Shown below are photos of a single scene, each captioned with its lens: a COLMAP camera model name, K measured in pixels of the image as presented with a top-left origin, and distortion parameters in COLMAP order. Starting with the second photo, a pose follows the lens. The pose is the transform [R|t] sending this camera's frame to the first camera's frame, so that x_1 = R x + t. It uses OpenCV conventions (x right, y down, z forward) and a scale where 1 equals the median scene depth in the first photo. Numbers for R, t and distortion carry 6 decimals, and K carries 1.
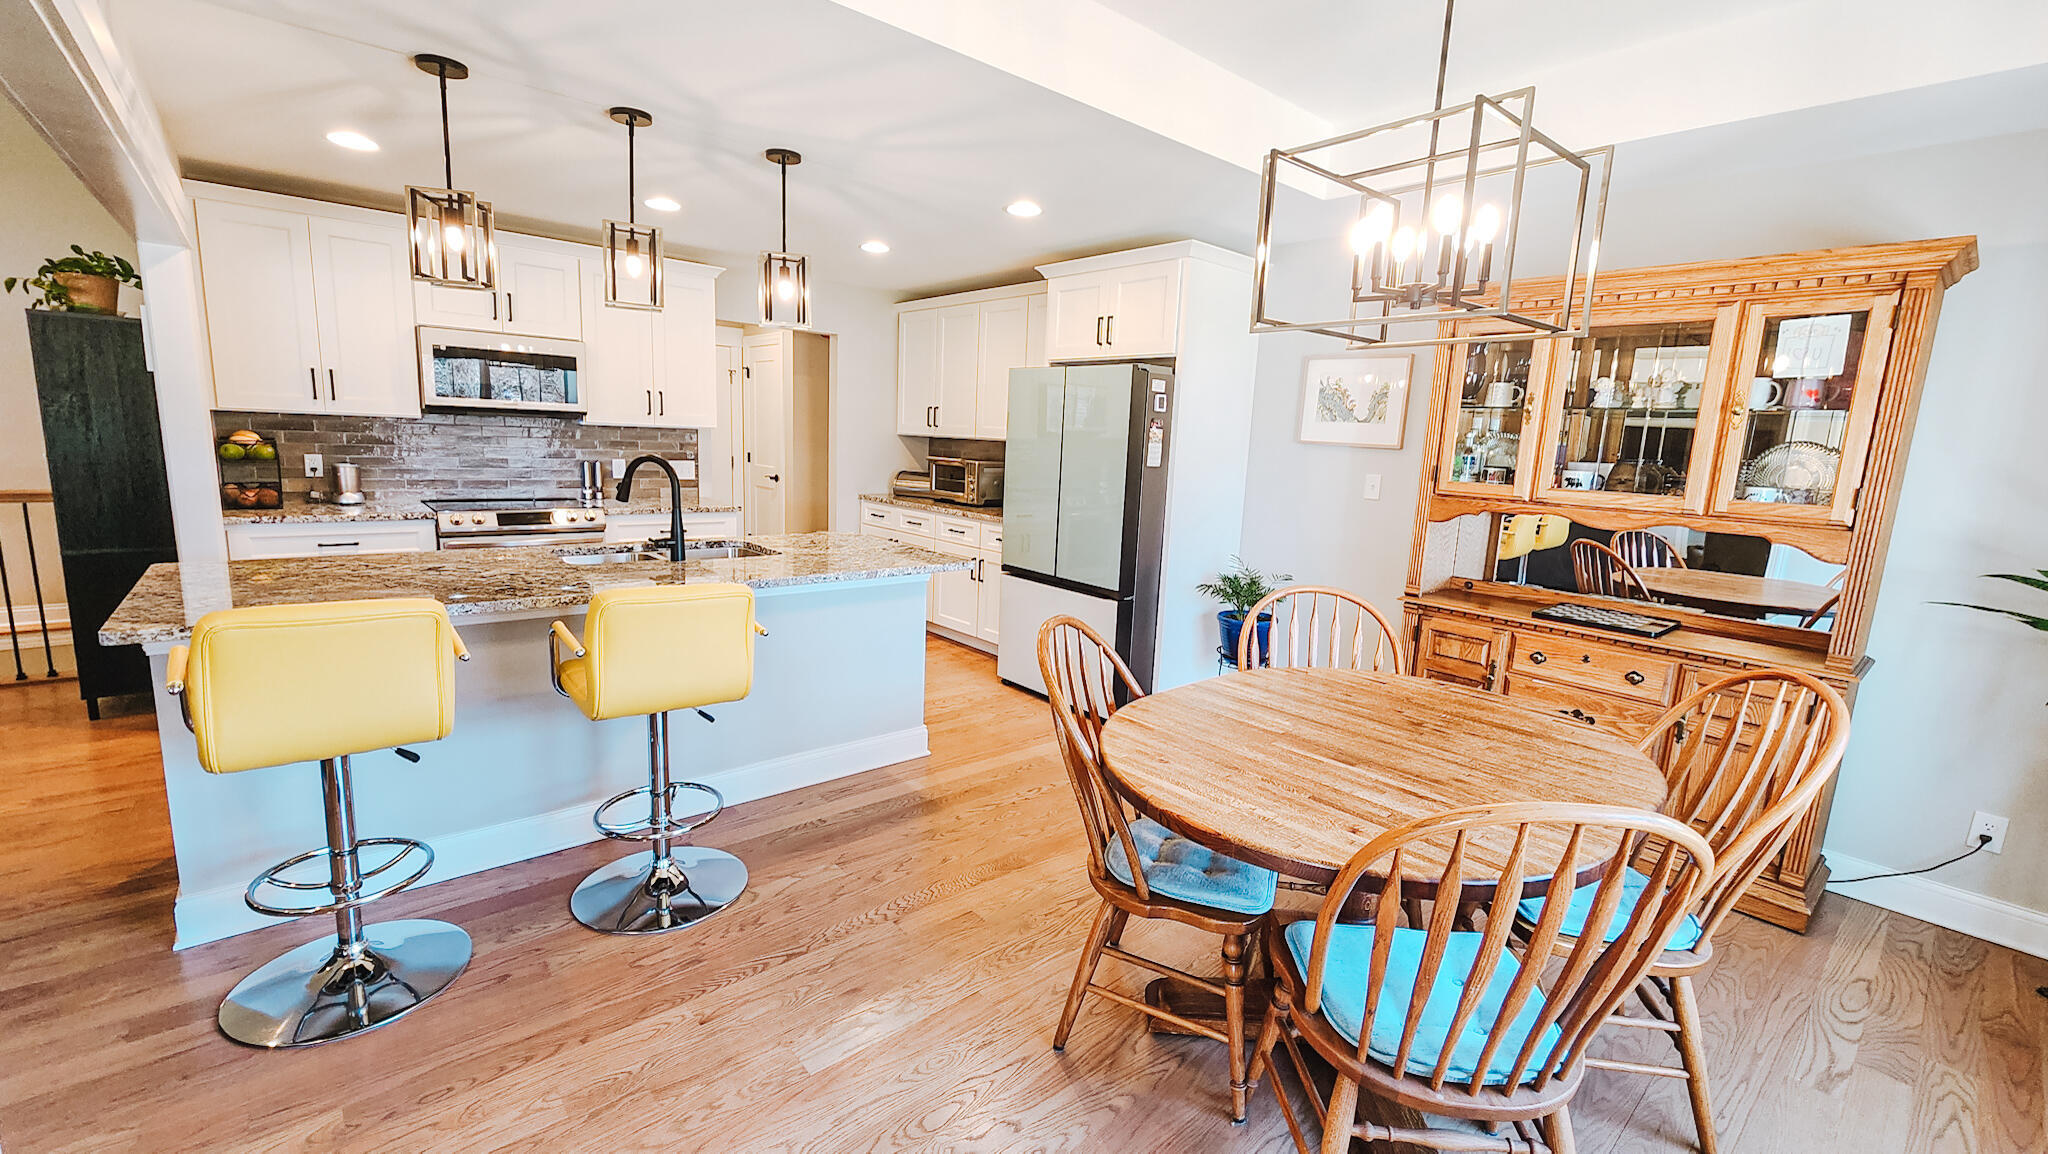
lens RADIAL K [[839.5, 0, 1021.8], [0, 839.5, 579.3], [0, 0, 1]] dist [-0.001685, 0.000456]
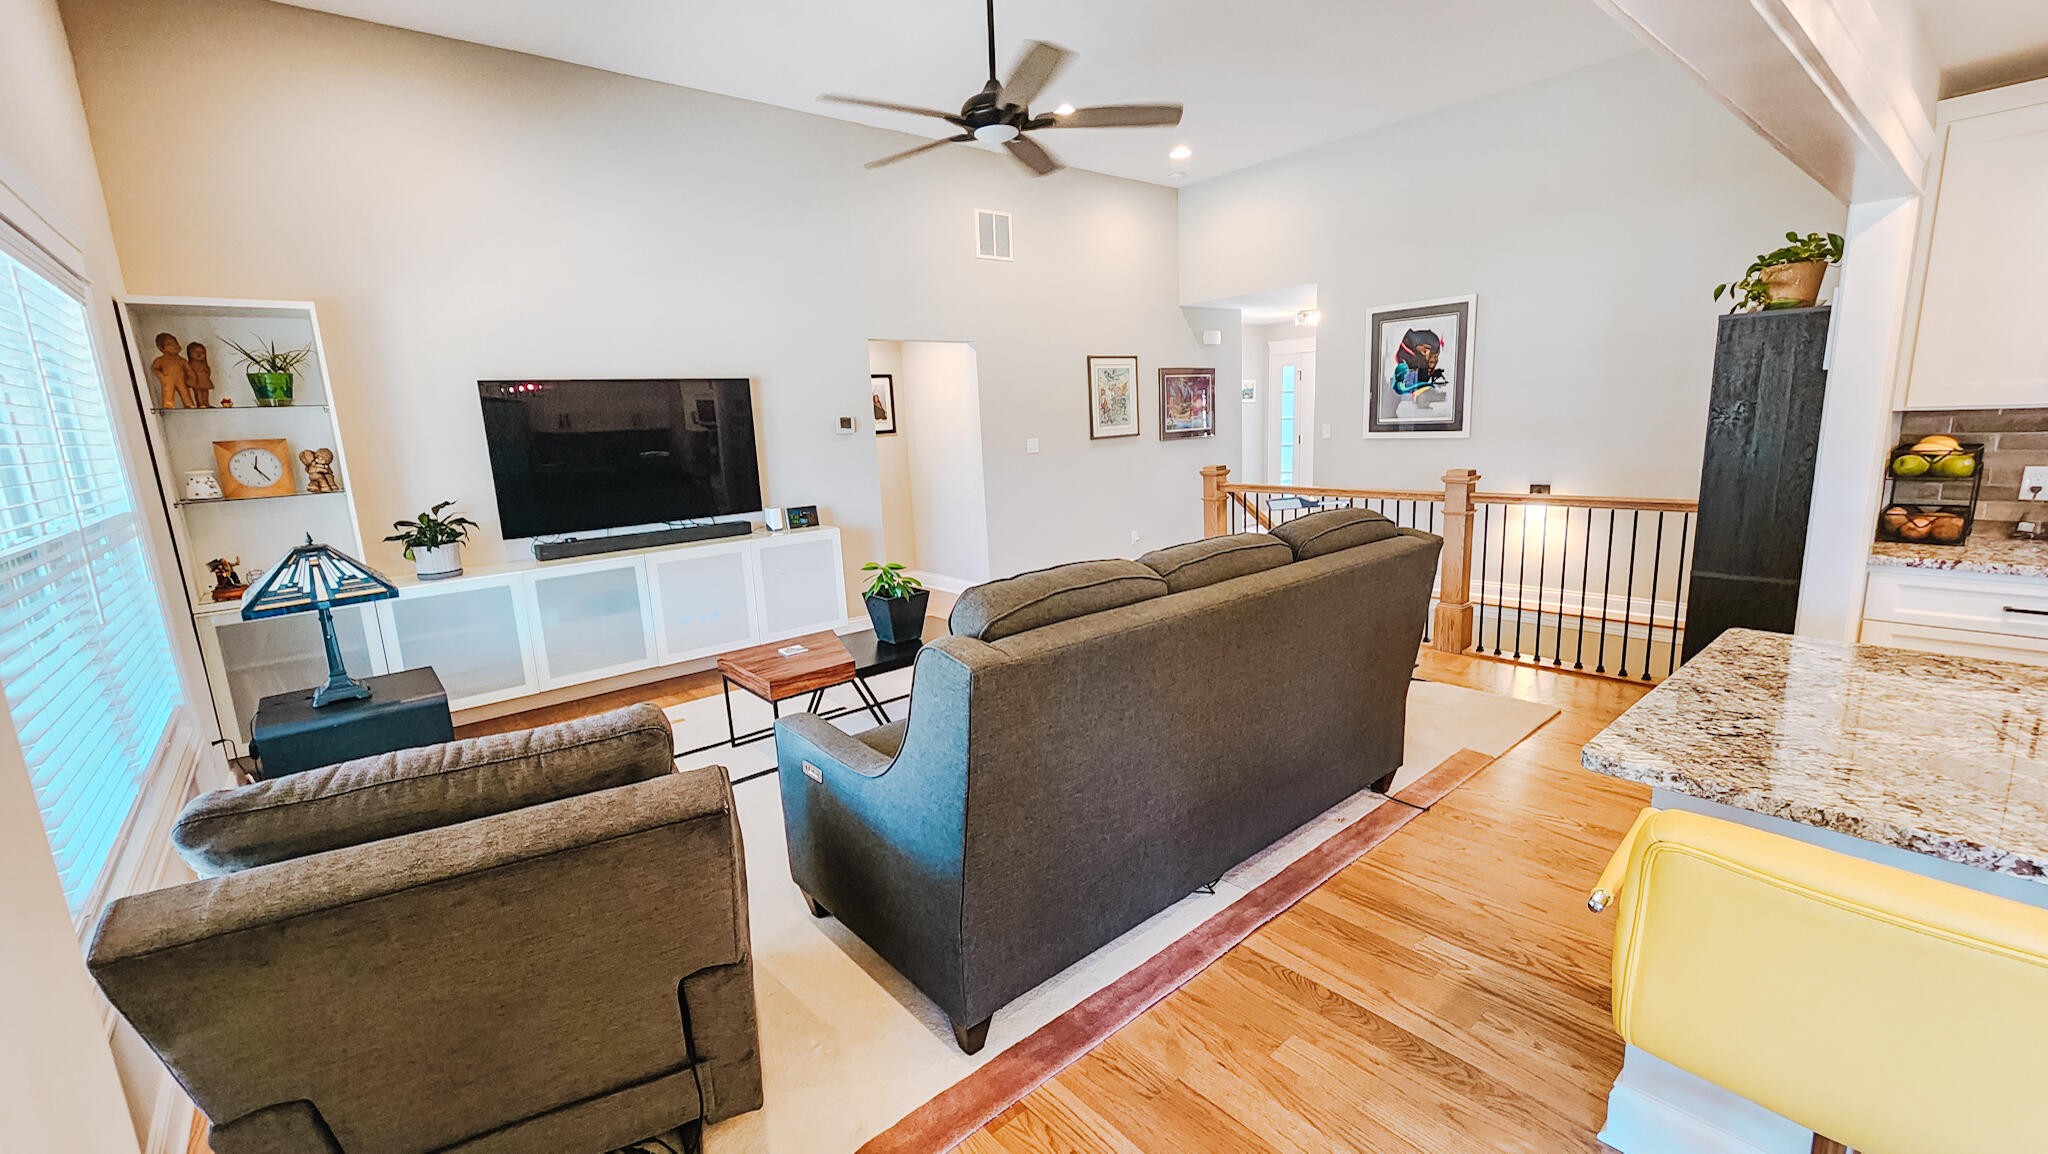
lens RADIAL K [[839.5, 0, 1023.7], [0, 839.5, 585.5], [0, 0, 1]] dist [-0.001685, 0.000456]
pose [[-0.016481, 0.151804, -0.988273, -0.161857], [-0.125186, 0.980316, 0.152670, -0.058339], [0.991996, 0.126234, 0.002847, 0.211351]]
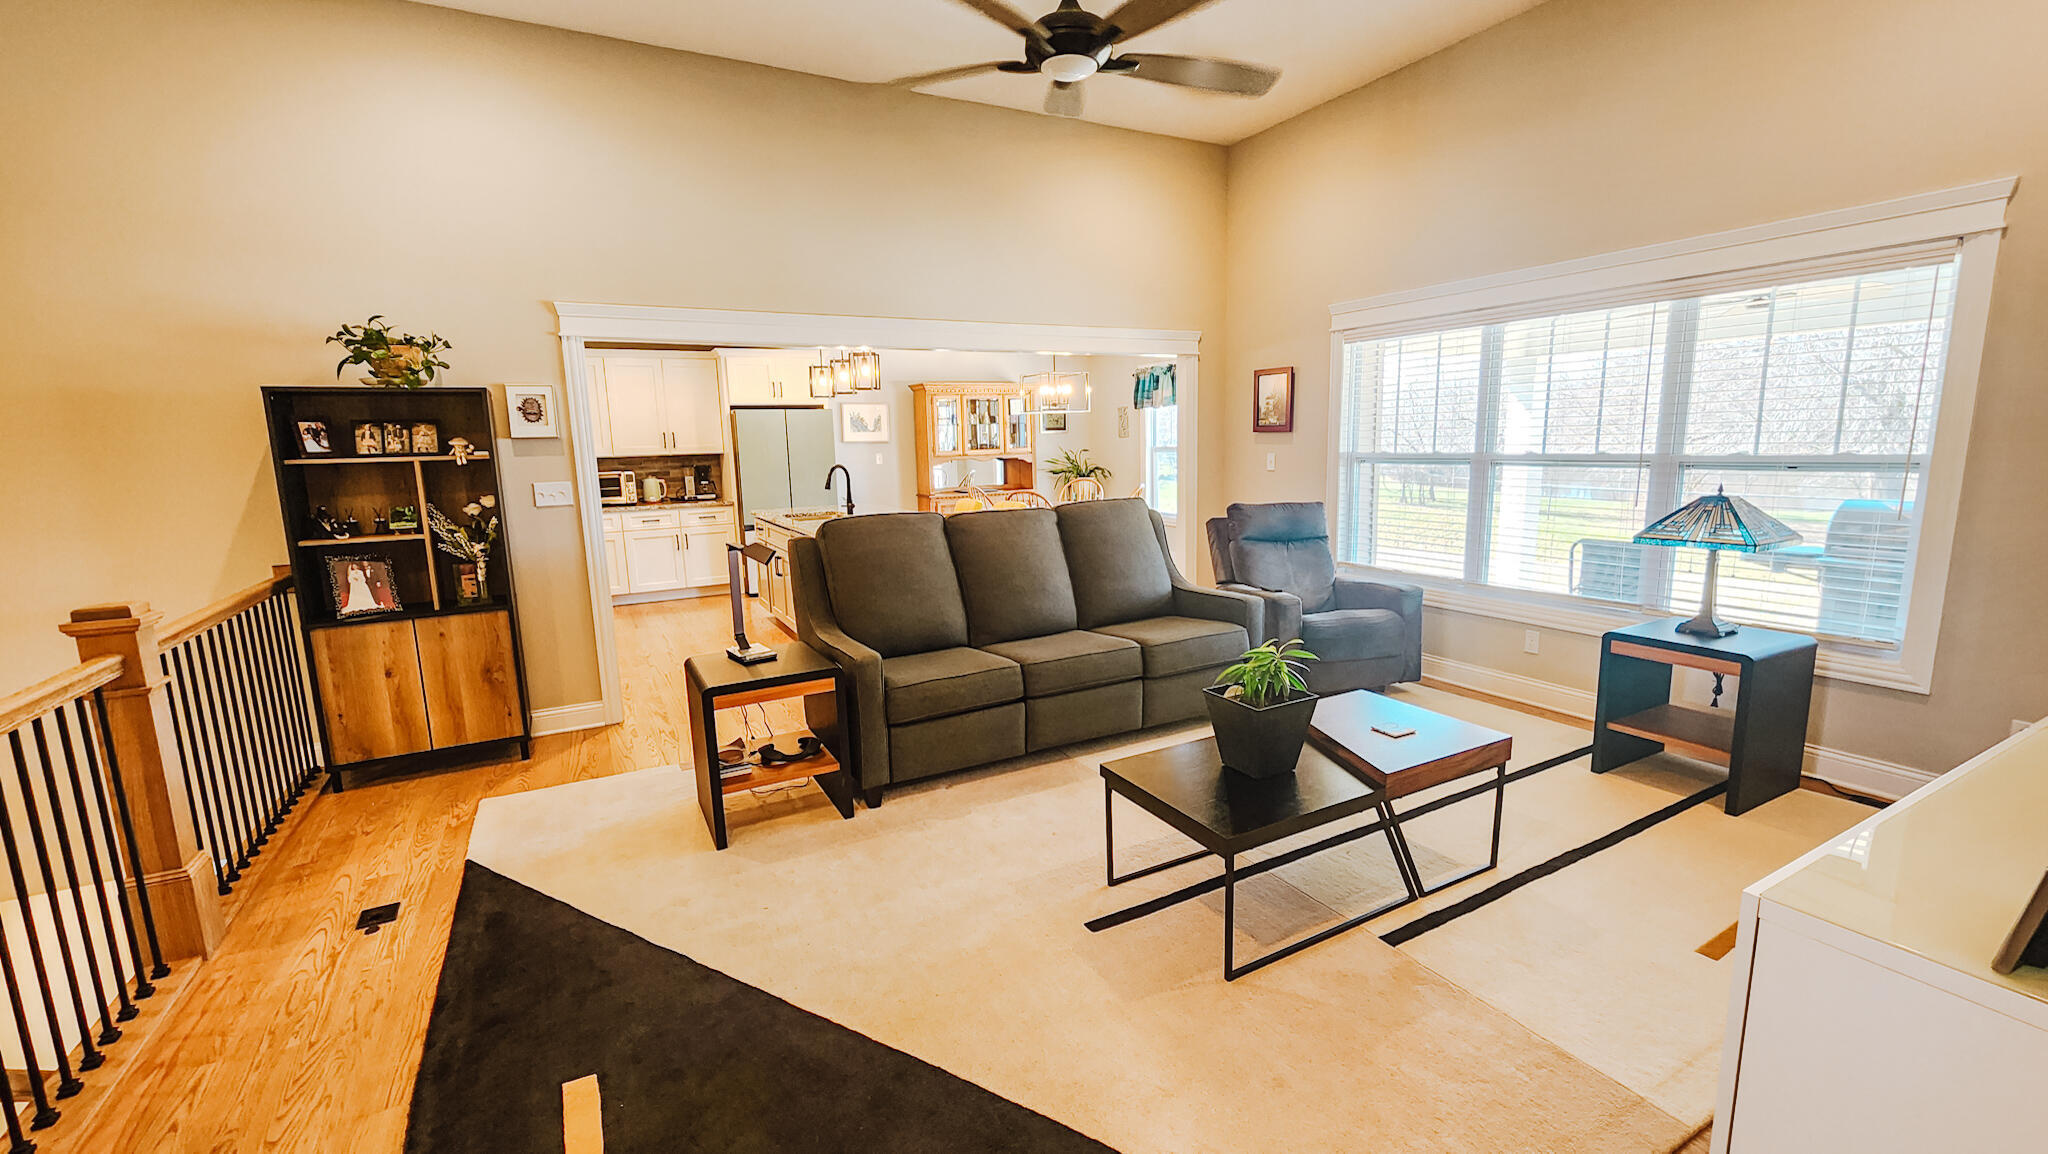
lens RADIAL K [[839.5, 0, 1026.3], [0, 839.5, 580.0], [0, 0, 1]] dist [-0.001685, 0.000456]
pose [[0.212237, -0.214601, 0.953363, -1.729348], [0.200173, 0.964450, 0.172534, -0.102983], [-0.956497, 0.154219, 0.247650, 0.080385]]
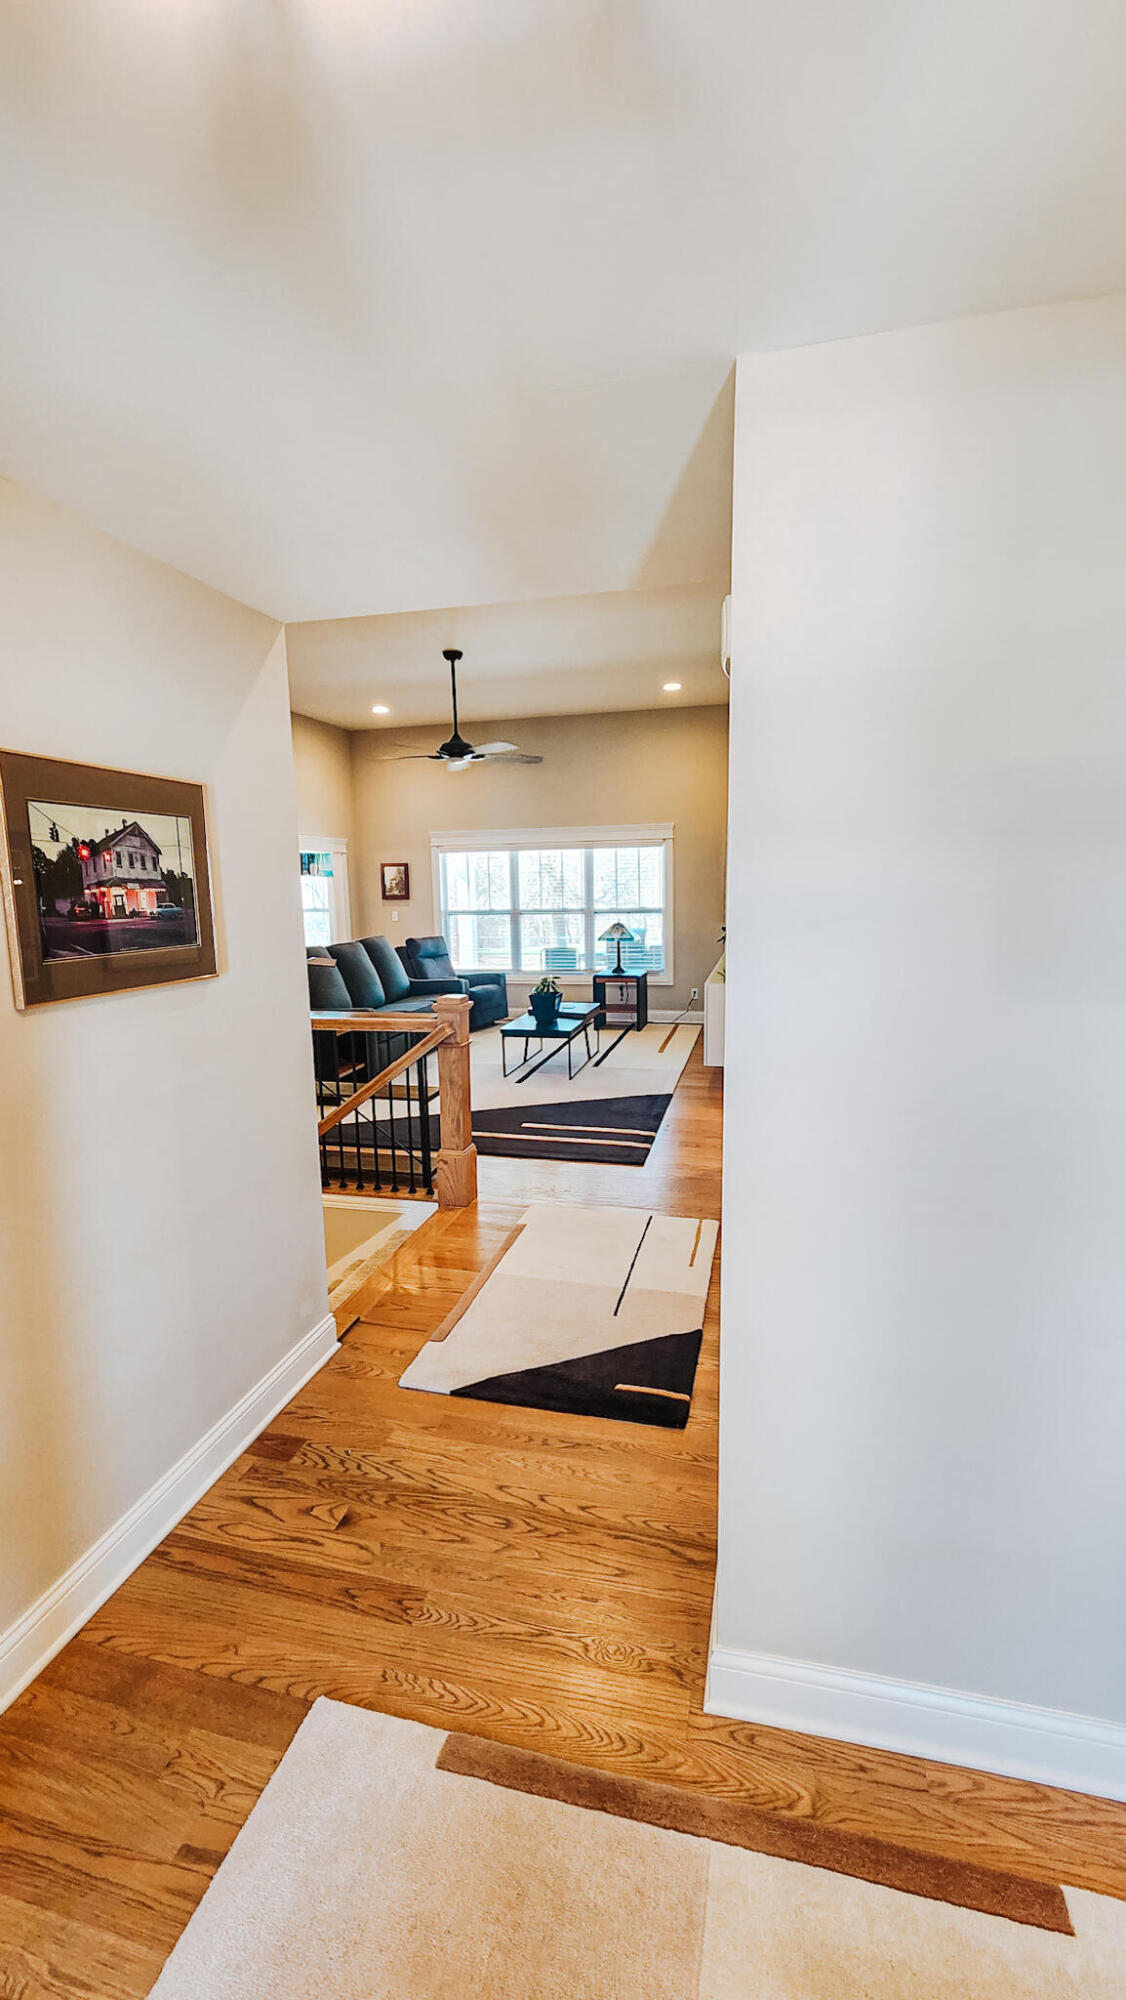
lens RADIAL K [[814.8, 0, 555.4], [0, 814.8, 1002.7], [0, 0, 1]] dist [-0.004772, -0.000044]
pose [[-0.566537, -0.152774, 0.809750, -2.475850], [0.131964, 0.953160, 0.272159, -0.312263], [-0.813401, 0.261046, -0.519840, 0.919912]]
